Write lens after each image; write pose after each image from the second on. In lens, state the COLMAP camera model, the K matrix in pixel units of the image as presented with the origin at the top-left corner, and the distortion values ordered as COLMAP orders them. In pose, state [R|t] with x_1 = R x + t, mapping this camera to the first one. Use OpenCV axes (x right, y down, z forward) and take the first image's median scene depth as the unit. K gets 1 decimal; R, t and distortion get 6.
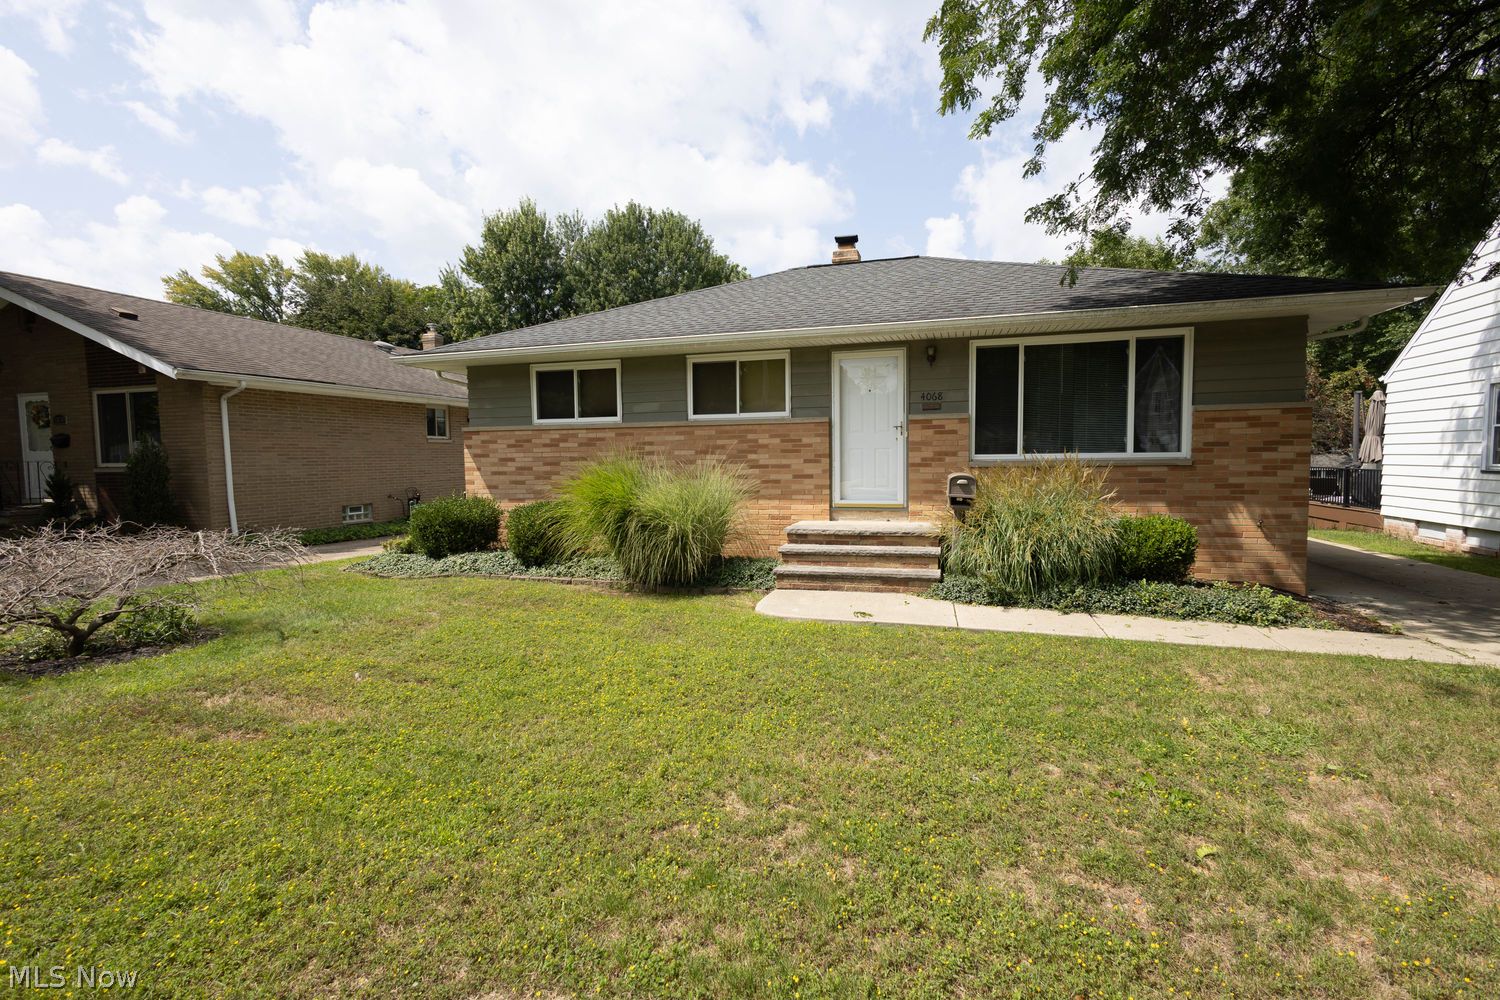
lens RADIAL K [[708.4, 0, 744.1], [0, 708.4, 502.0], [0, 0, 1]] dist [0.001949, -0.000042]
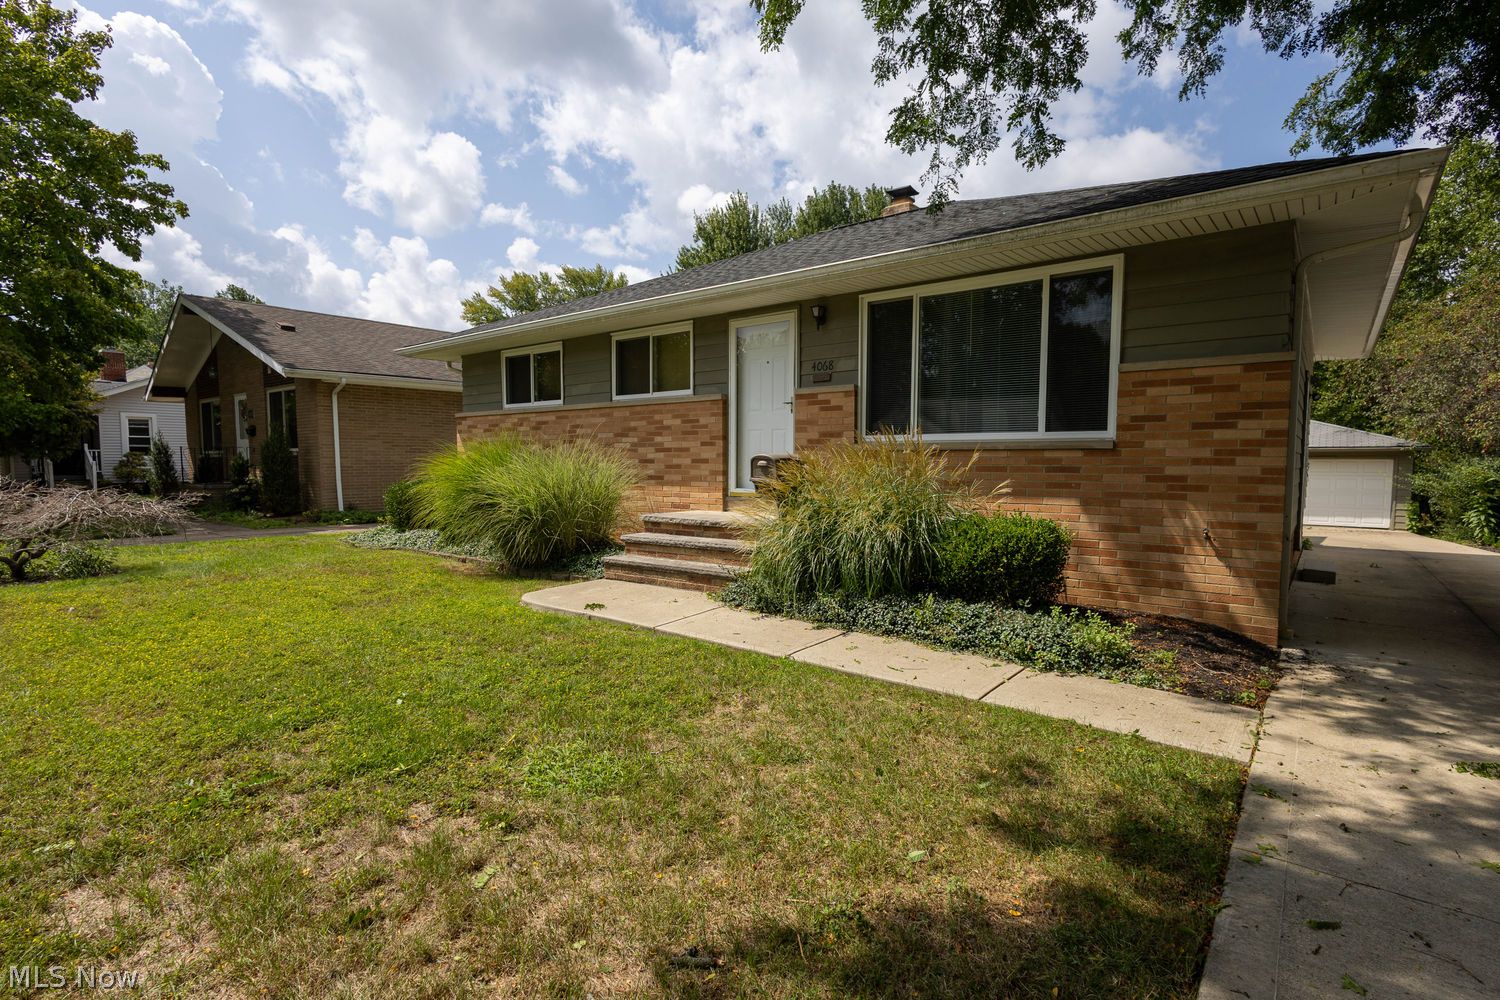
lens RADIAL K [[756.3, 0, 750.0], [0, 756.3, 521.9], [0, 0, 1]] dist [-0.024235, 0.000346]
pose [[0.921813, 0.045044, -0.385009, 0.537076], [-0.039024, 0.998963, 0.023440, 0.016568], [0.385665, -0.006583, 0.922615, 0.146938]]
